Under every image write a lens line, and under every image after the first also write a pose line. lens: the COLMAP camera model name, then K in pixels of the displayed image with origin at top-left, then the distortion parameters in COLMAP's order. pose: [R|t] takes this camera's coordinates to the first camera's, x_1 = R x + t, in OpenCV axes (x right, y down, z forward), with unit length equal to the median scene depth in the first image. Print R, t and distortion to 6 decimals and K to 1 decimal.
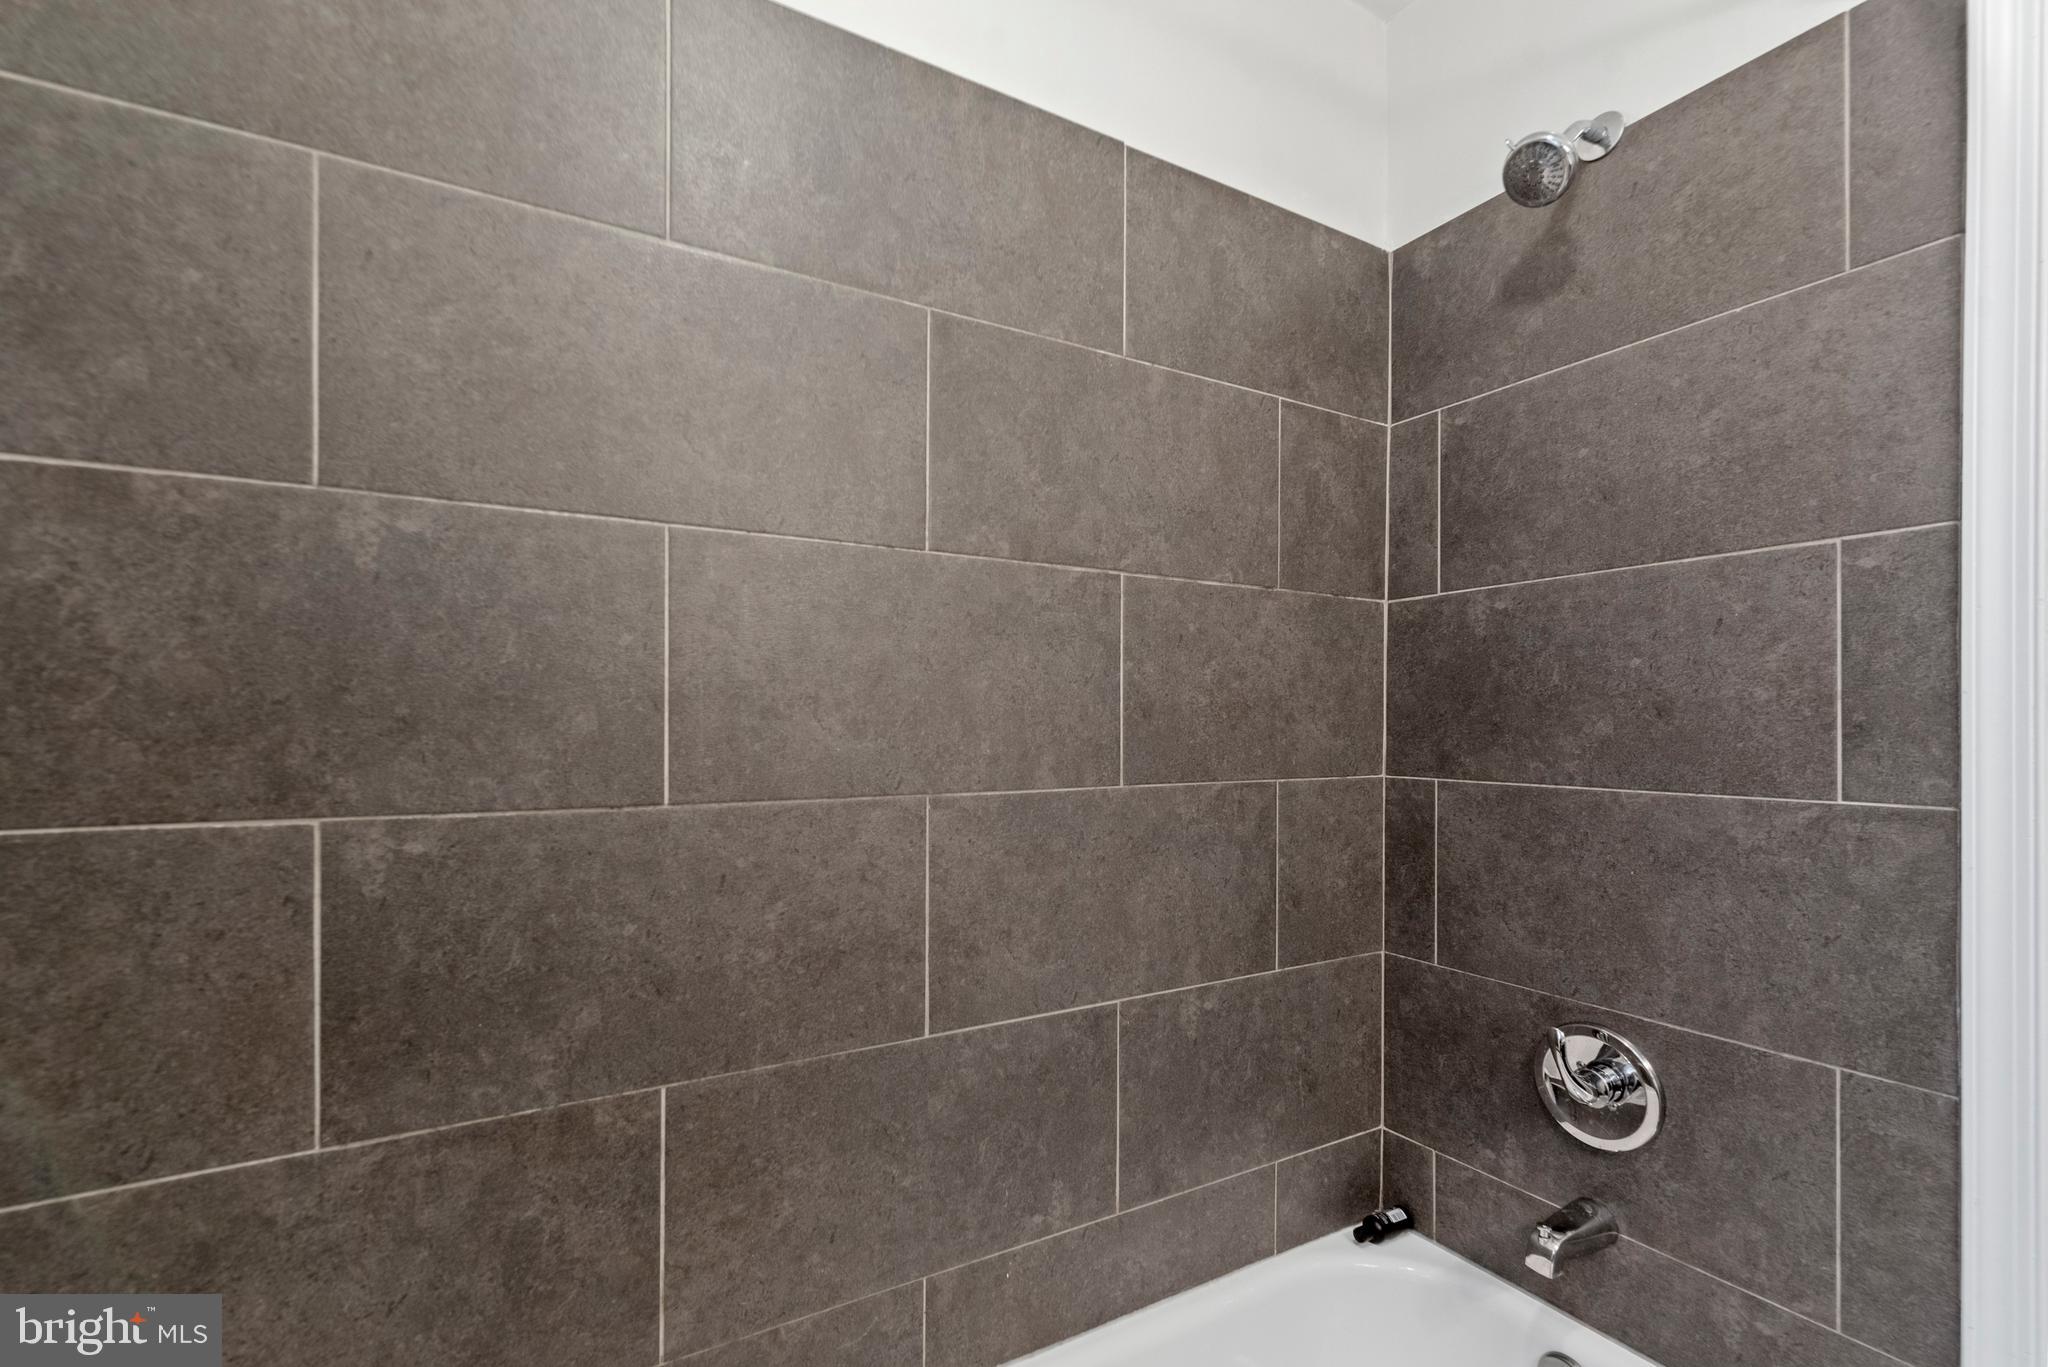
lens RADIAL K [[903.4, 0, 1012.8], [0, 903.4, 686.1], [0, 0, 1]] dist [0.001390, -0.000374]
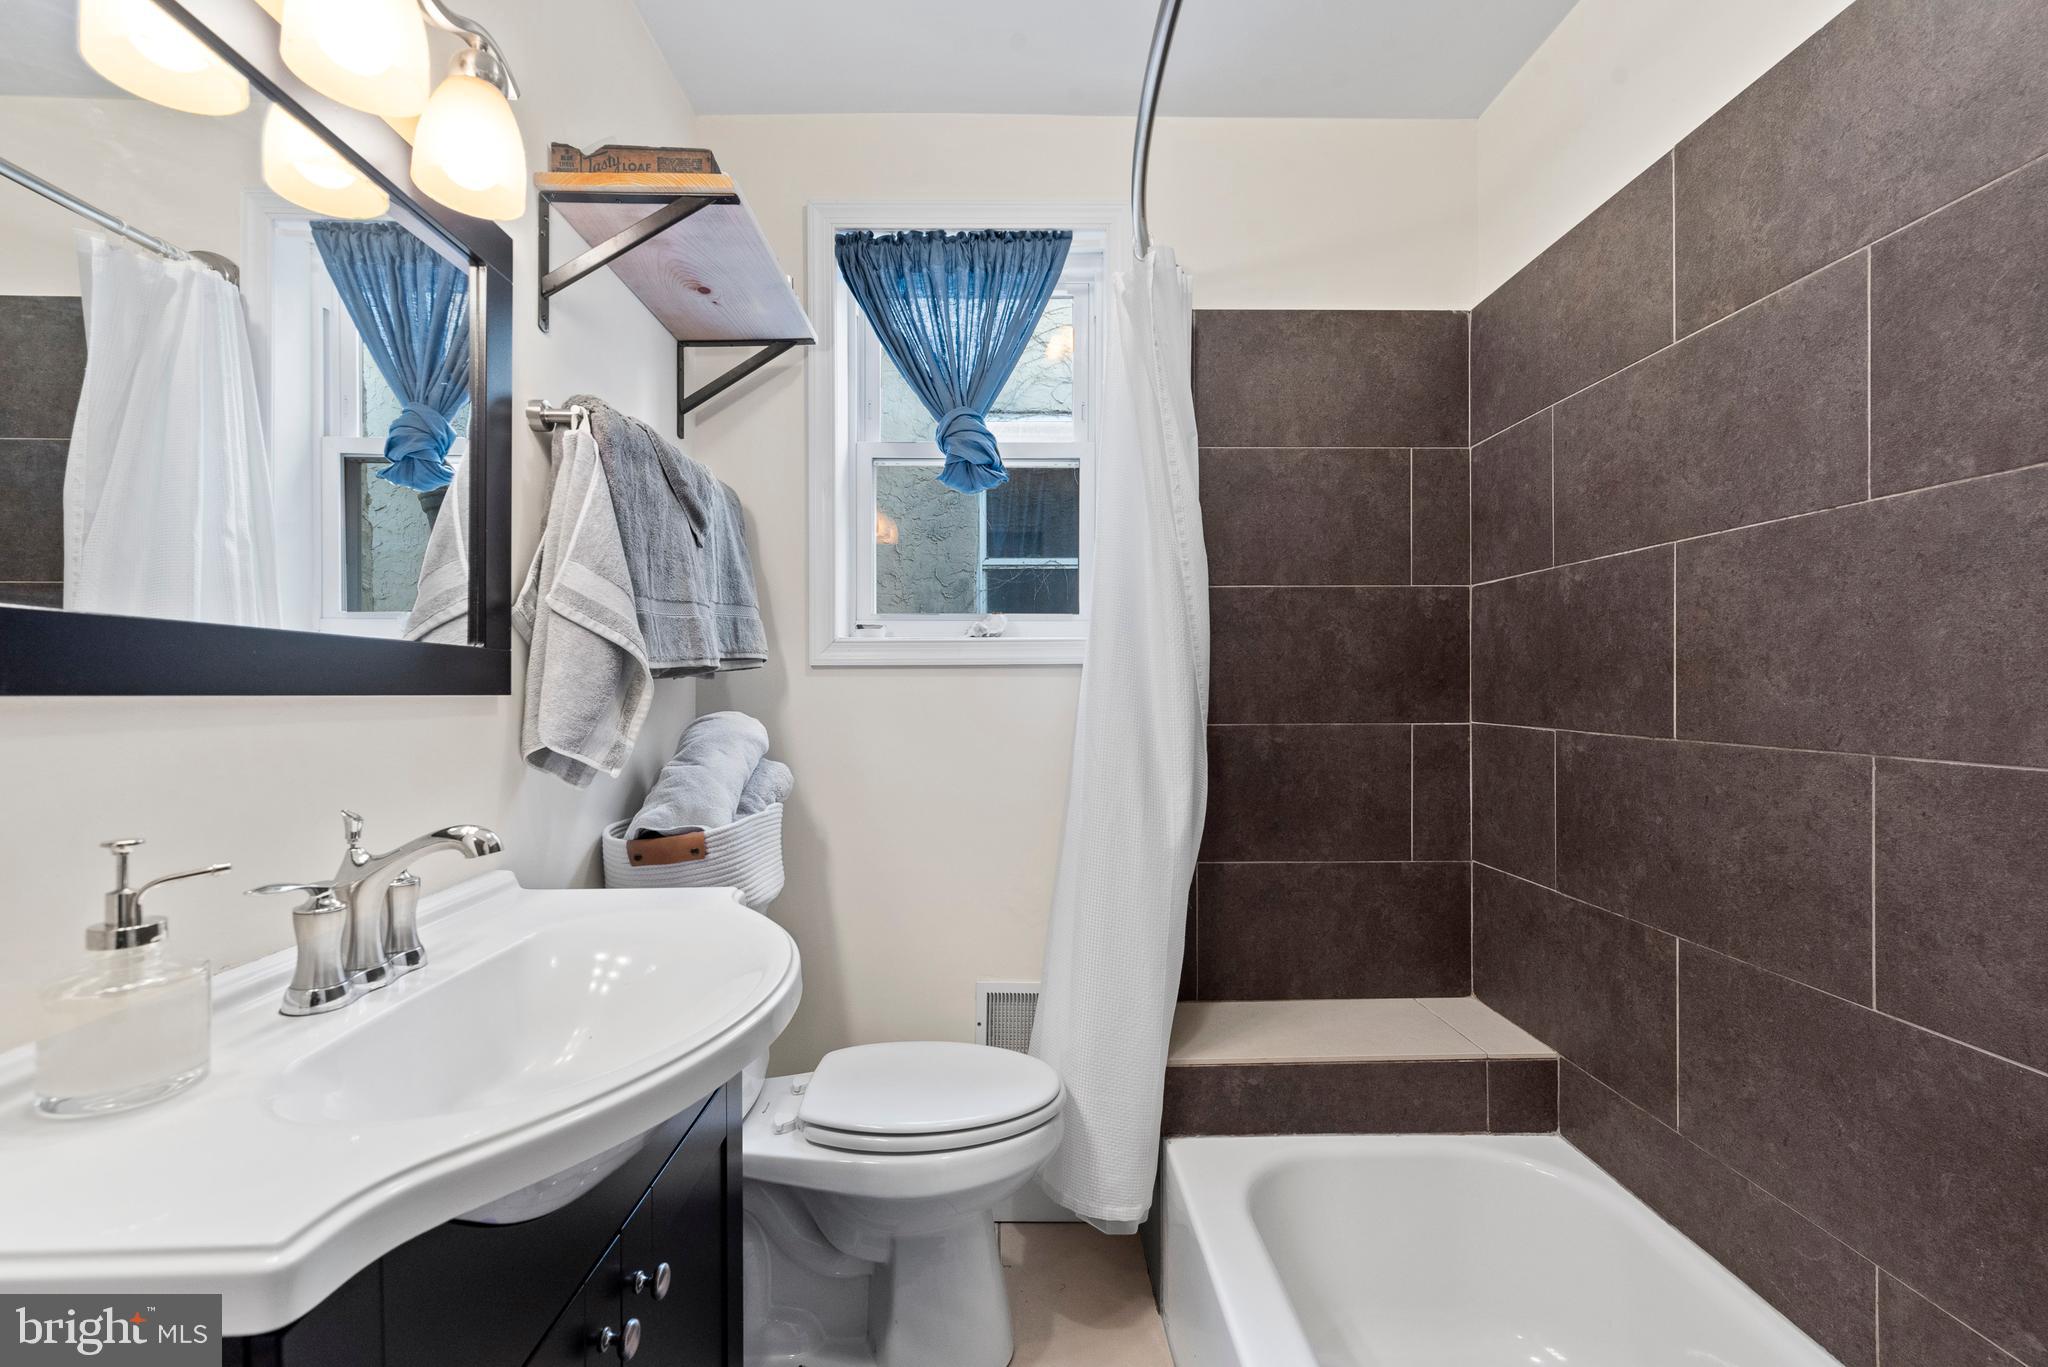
lens RADIAL K [[903.4, 0, 1012.8], [0, 903.4, 686.1], [0, 0, 1]] dist [0.001390, -0.000374]
pose [[-0.488787, -0.019808, -0.872178, 1.267427], [-0.003028, 0.999775, -0.021008, 0.075642], [0.872398, -0.007627, -0.488737, 0.727071]]
